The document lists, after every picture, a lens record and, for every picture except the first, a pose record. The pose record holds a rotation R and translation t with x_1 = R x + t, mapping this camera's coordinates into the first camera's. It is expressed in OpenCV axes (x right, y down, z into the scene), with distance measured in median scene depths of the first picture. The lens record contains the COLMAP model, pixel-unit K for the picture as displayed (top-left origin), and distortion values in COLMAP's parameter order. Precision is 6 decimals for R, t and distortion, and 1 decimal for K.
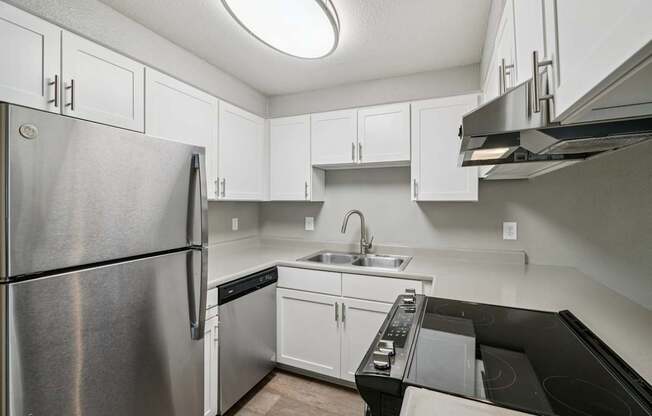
lens RADIAL K [[297.4, 0, 328.6], [0, 297.4, 203.1], [0, 0, 1]] dist [-0.002647, -0.000532]
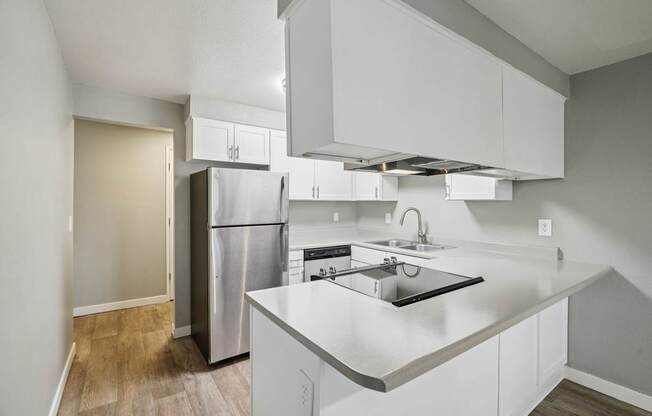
lens RADIAL K [[297.4, 0, 326.2], [0, 297.4, 207.2], [0, 0, 1]] dist [-0.002647, -0.000532]
pose [[0.846927, 0.005255, -0.531682, 0.466236], [0.002243, 0.999907, 0.013456, 0.004377], [0.531704, -0.012589, 0.846837, -0.284244]]
